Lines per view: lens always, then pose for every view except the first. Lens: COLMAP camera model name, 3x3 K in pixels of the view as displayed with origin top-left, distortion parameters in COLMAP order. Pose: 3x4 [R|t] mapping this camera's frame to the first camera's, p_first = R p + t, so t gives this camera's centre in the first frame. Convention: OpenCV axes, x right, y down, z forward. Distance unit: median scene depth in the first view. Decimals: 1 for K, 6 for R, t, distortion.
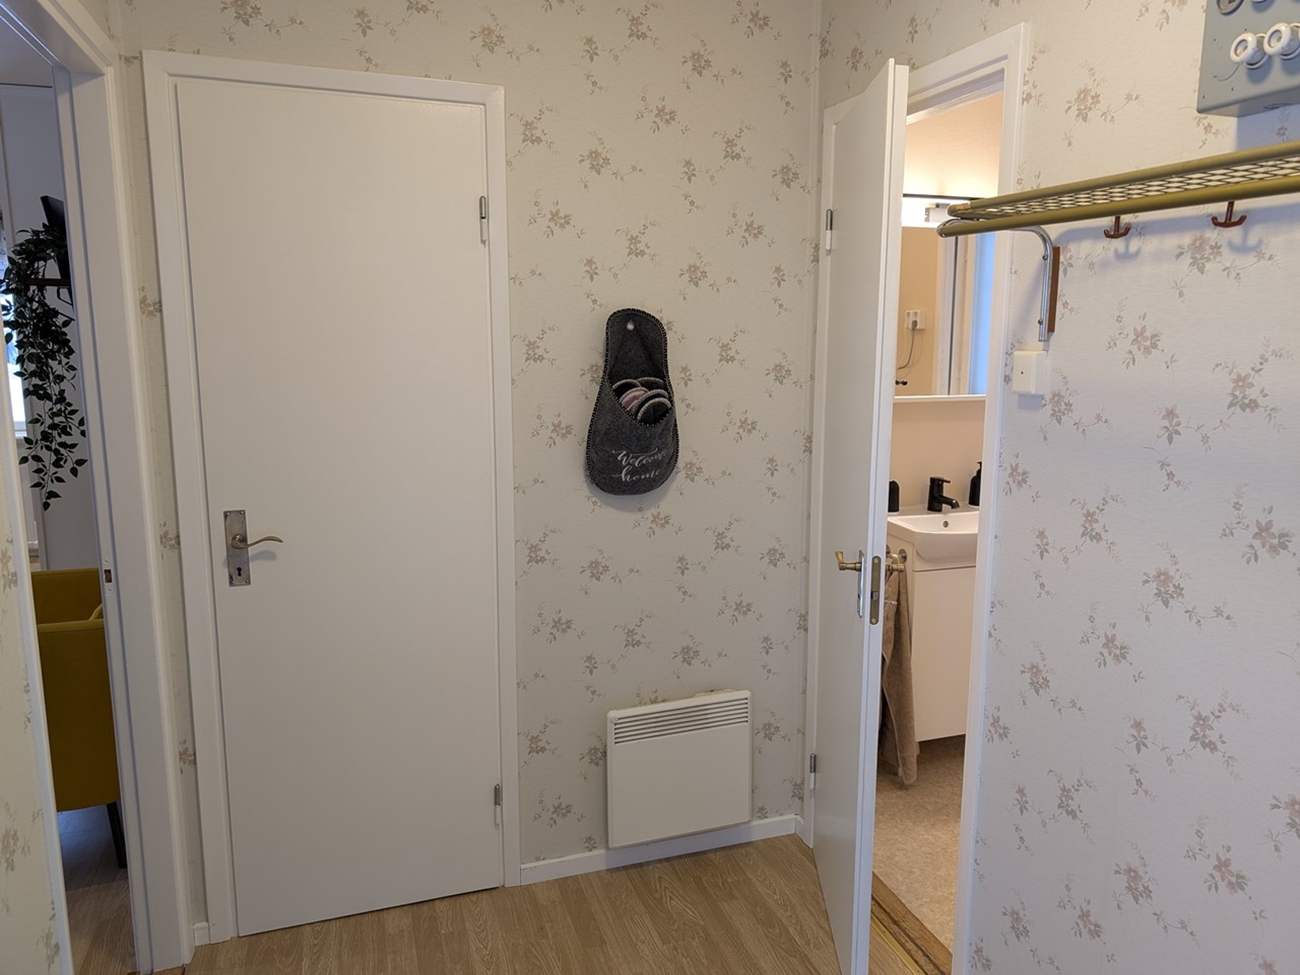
lens RADIAL K [[933.7, 0, 666.7], [0, 933.7, 482.3], [0, 0, 1]] dist [0.037725, -0.026372]
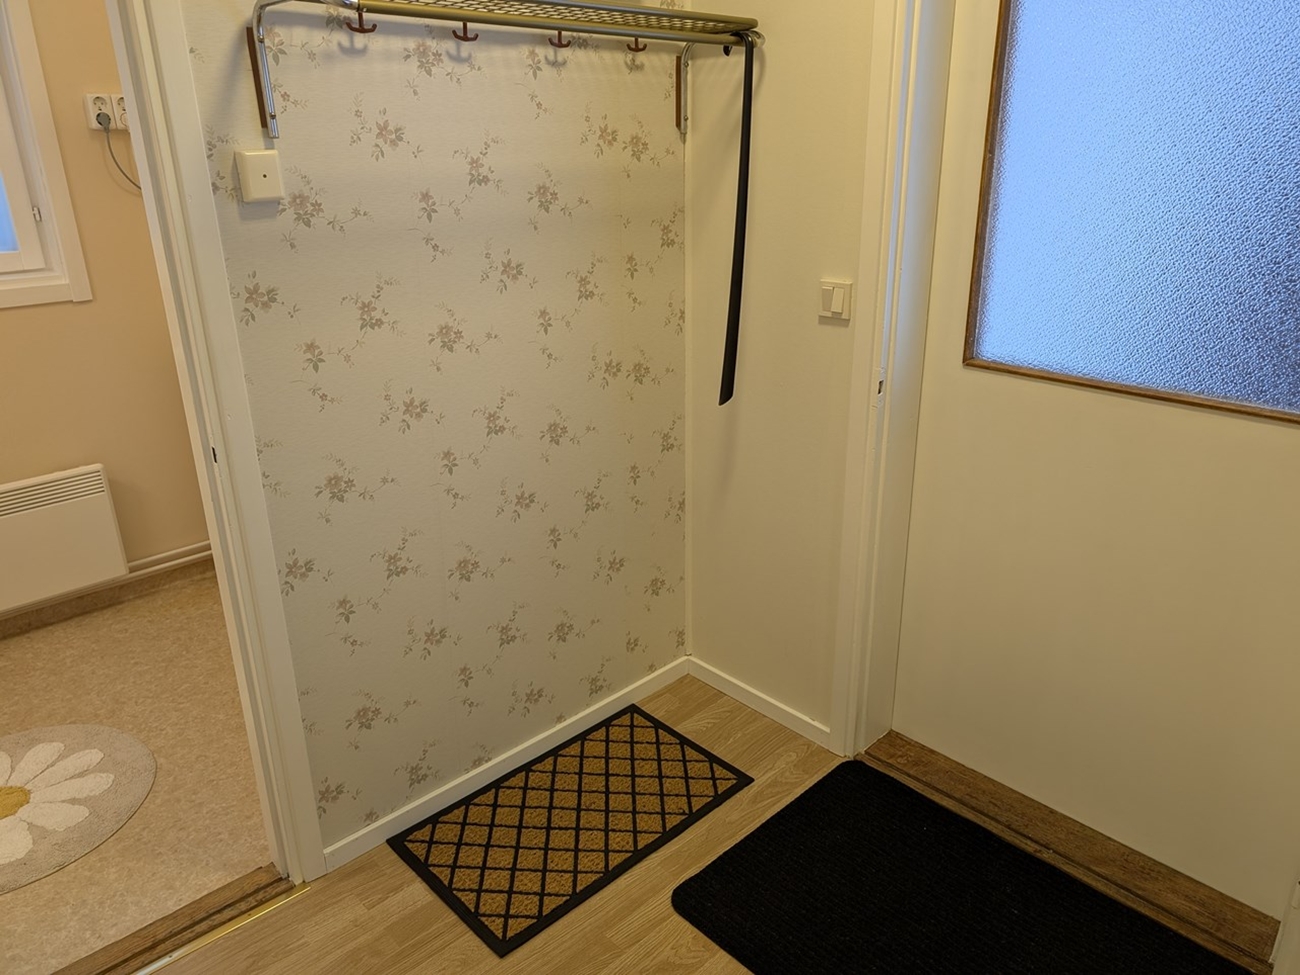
lens RADIAL K [[959.6, 0, 650.0], [0, 959.6, 487.5], [0, 0, 1]] dist [0.001767, -0.000668]
pose [[-0.424060, -0.315086, 0.849055, -0.580515], [0.157239, 0.897670, 0.411660, -0.152426], [-0.891880, 0.308073, -0.331122, 0.965013]]
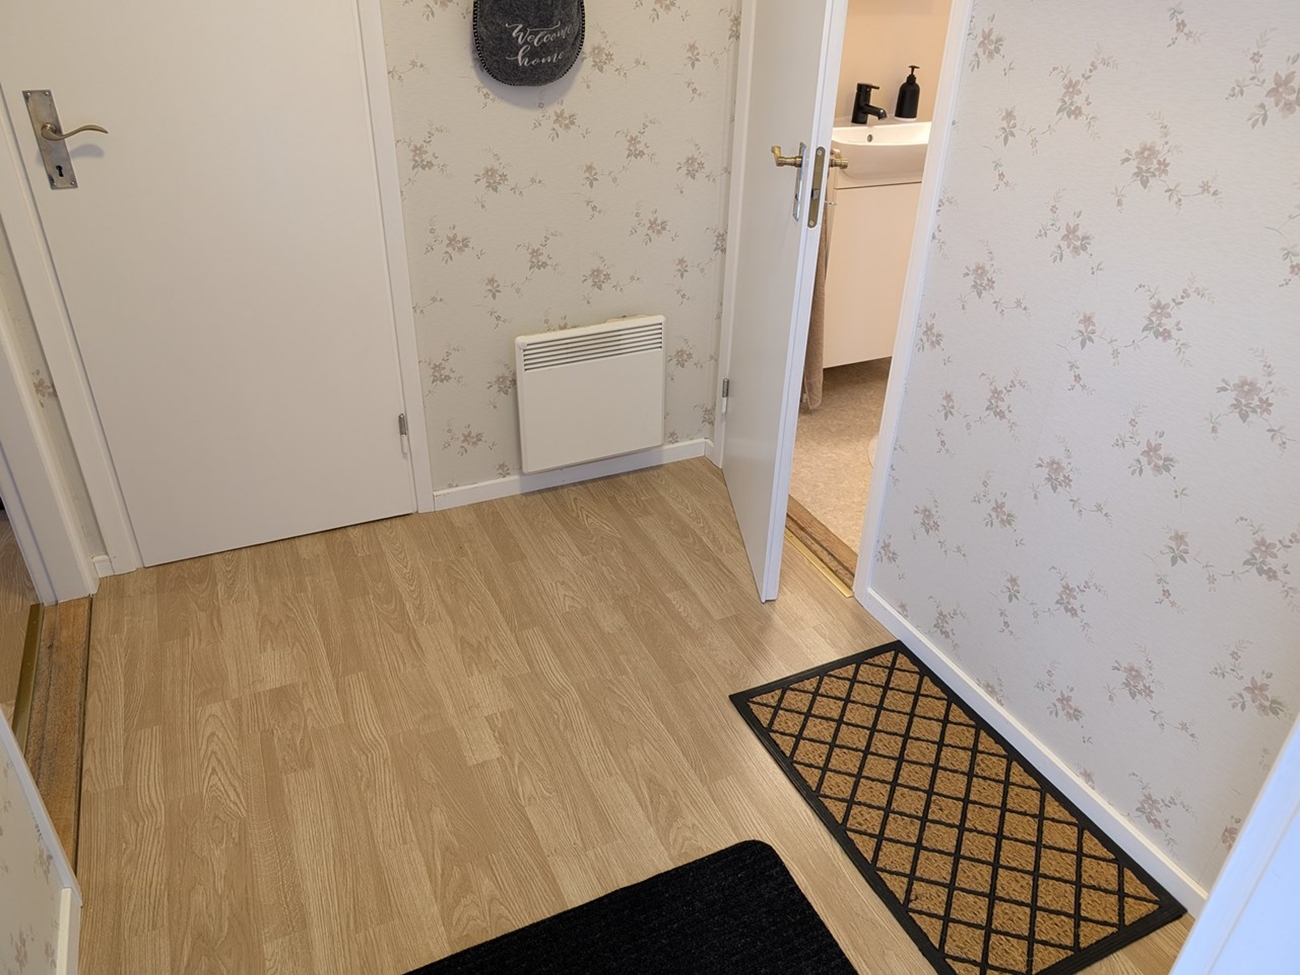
lens RADIAL K [[928.7, 0, 660.6], [0, 928.7, 478.3], [0, 0, 1]] dist [0.032127, -0.025294]
pose [[0.993262, -0.032976, 0.111102, -0.034157], [-0.008174, 0.936344, 0.350990, 0.063159], [-0.115604, -0.349533, 0.929765, 0.087914]]
